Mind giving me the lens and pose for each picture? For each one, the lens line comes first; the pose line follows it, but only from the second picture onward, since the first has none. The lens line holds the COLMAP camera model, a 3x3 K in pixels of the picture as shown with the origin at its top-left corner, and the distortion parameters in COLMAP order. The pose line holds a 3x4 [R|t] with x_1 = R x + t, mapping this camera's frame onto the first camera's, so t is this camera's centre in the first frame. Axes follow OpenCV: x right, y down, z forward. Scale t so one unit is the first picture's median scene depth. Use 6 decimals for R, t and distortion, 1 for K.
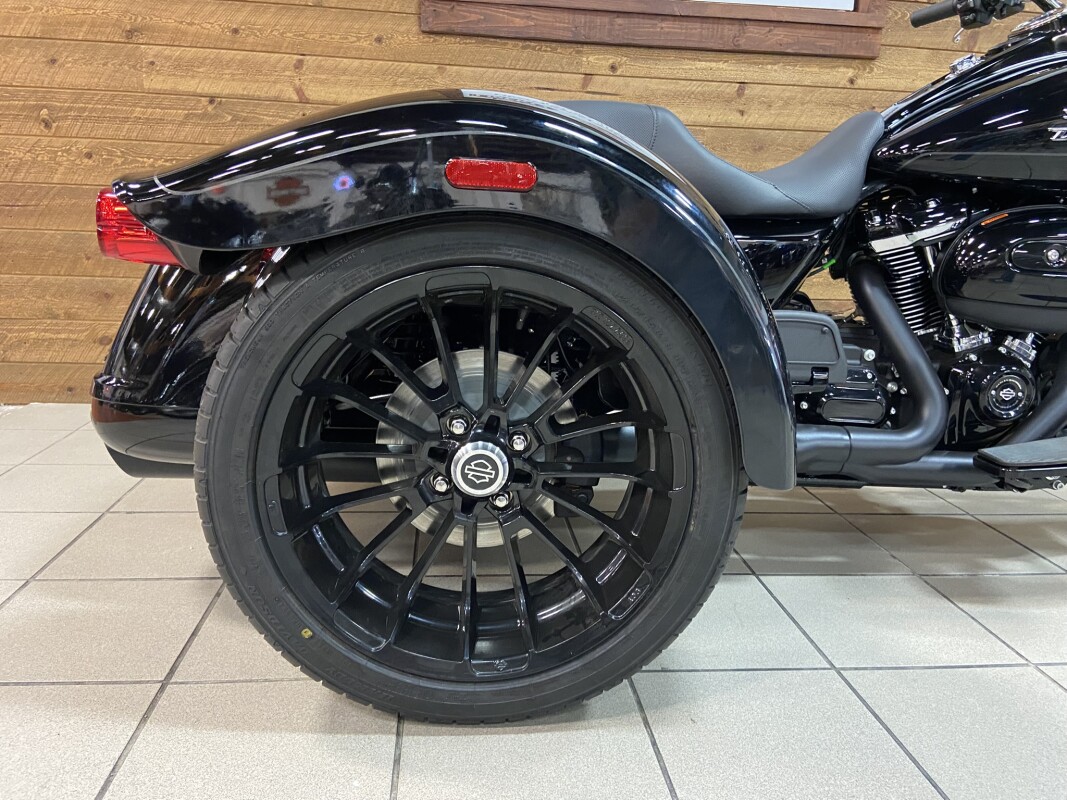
lens RADIAL K [[800.0, 0, 530.4], [0, 800.0, 400.5], [0, 0, 1]] dist [0.088396, -0.122372]
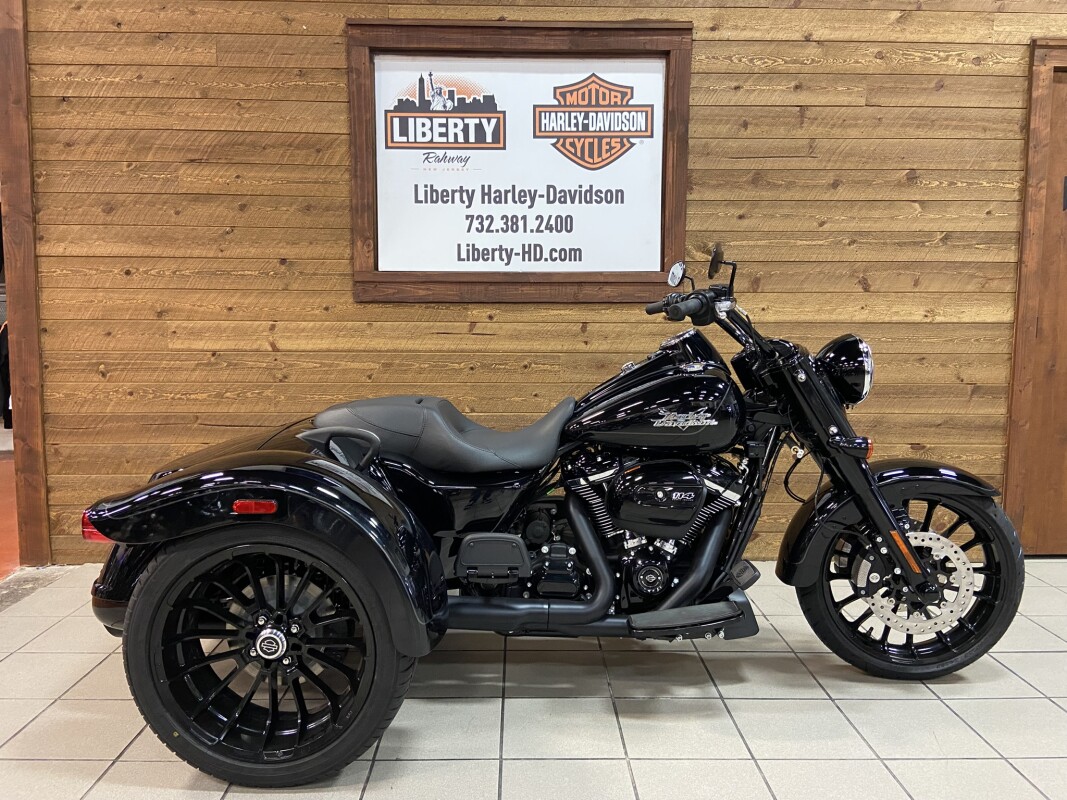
lens RADIAL K [[800.0, 0, 531.8], [0, 800.0, 383.9], [0, 0, 1]] dist [0.088396, -0.122372]
pose [[0.995510, -0.028700, -0.090201, 0.314734], [0.016110, 0.990396, -0.137320, -0.106070], [0.093276, 0.135250, 0.986411, -0.386364]]
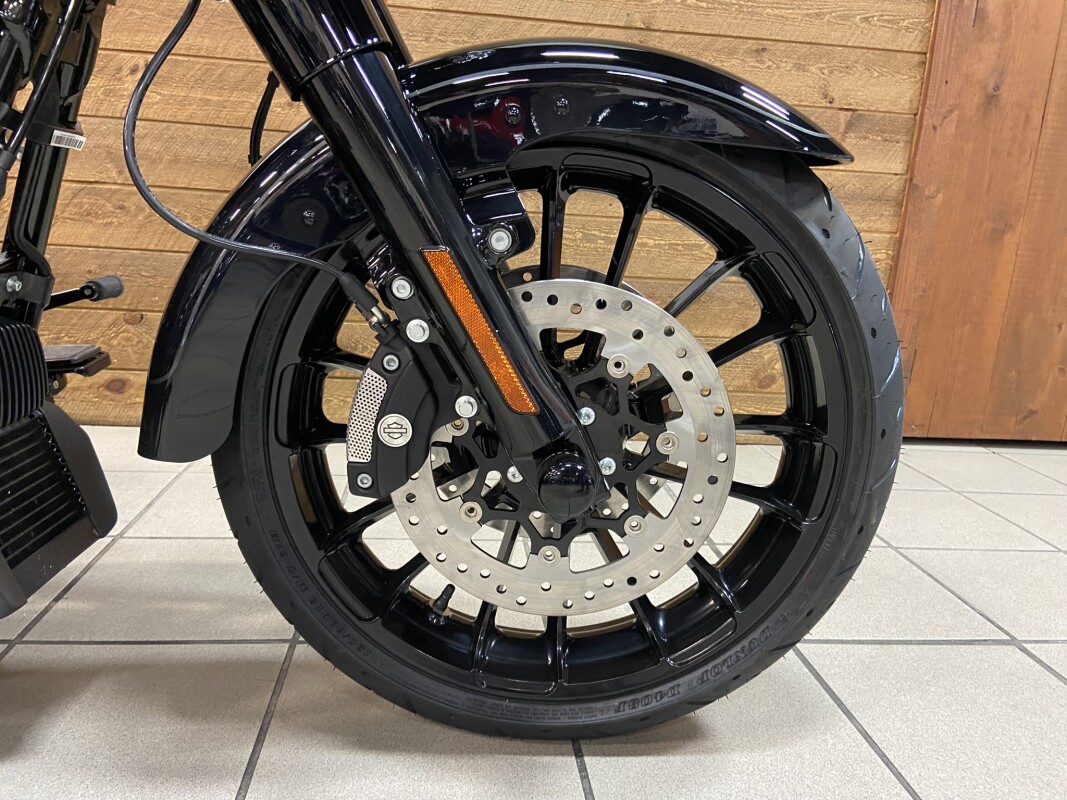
lens RADIAL K [[800.0, 0, 533.2], [0, 800.0, 393.2], [0, 0, 1]] dist [0.088396, -0.122372]
pose [[0.999753, 0.020854, 0.007711, 0.688564], [-0.020776, 0.999734, -0.010007, -0.010047], [-0.007917, 0.009844, 0.999920, 0.399832]]
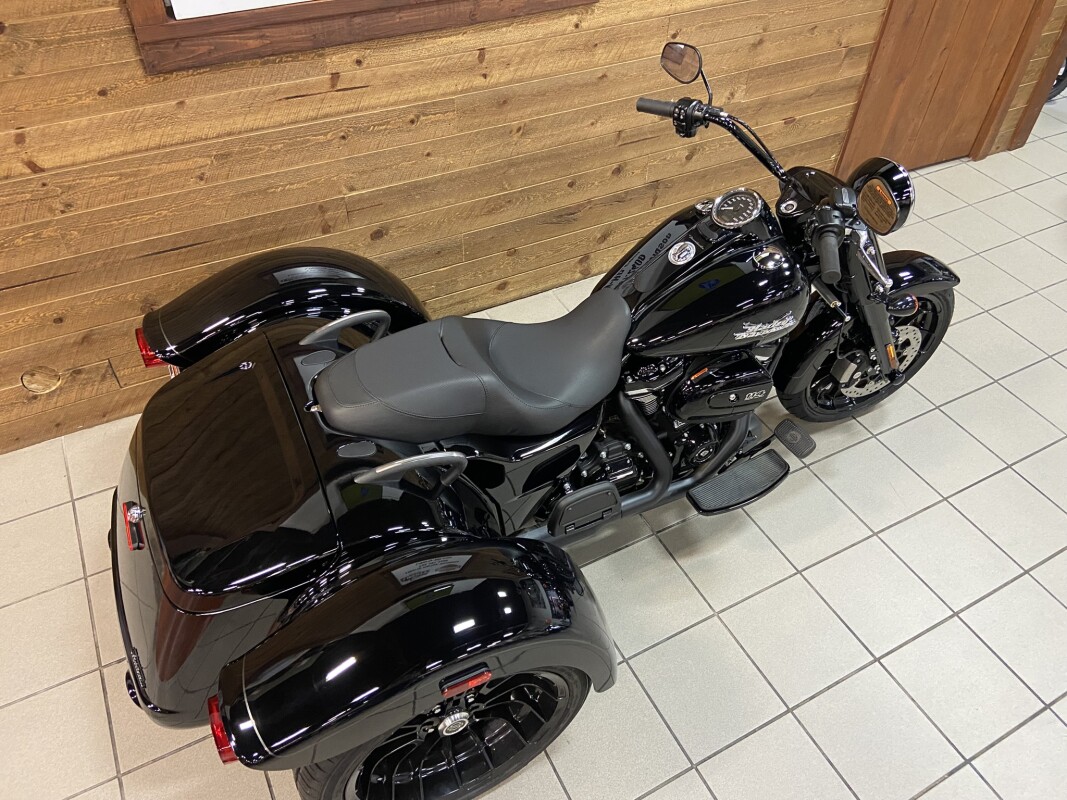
lens RADIAL K [[800.0, 0, 541.4], [0, 800.0, 388.7], [0, 0, 1]] dist [0.088396, -0.122372]
pose [[0.923922, -0.272245, 0.268795, -0.069075], [0.090150, 0.837722, 0.538604, -0.621959], [-0.371808, -0.473396, 0.798533, -0.062864]]
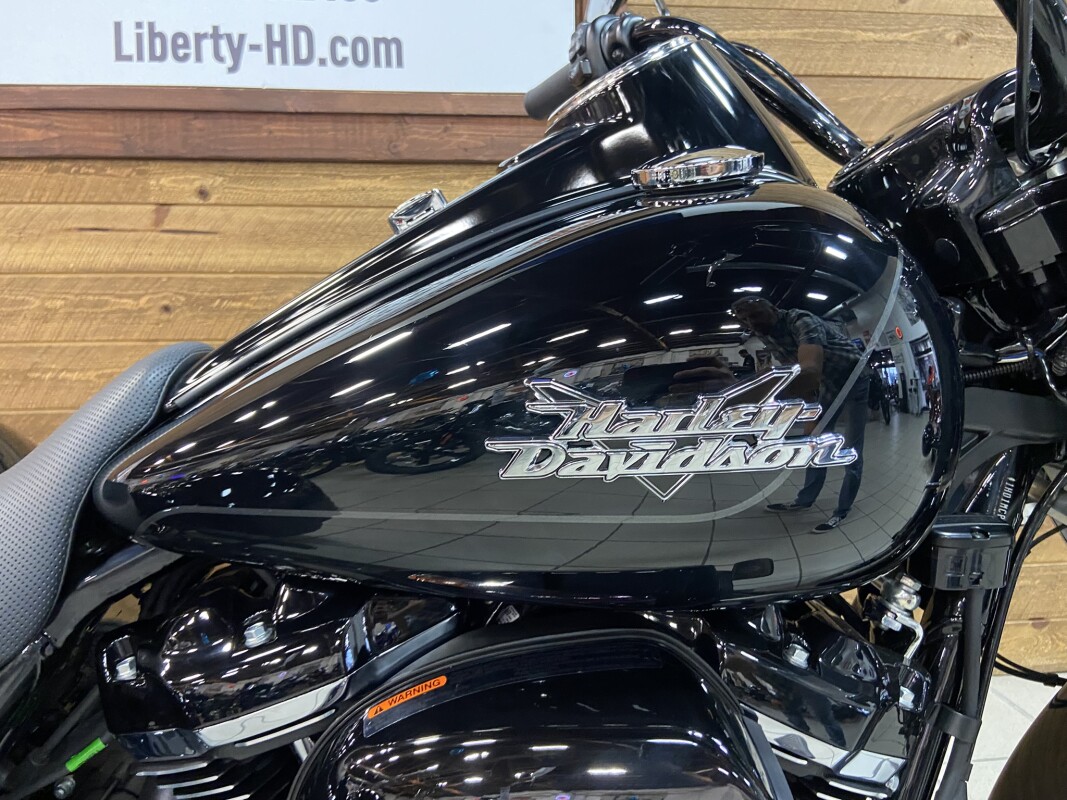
lens RADIAL K [[800.0, 0, 538.9], [0, 800.0, 388.9], [0, 0, 1]] dist [0.088396, -0.122372]
pose [[0.998879, -0.047291, -0.001926, 0.380962], [0.046800, 0.992947, -0.108935, -0.185532], [0.007064, 0.108723, 0.994047, 0.403696]]
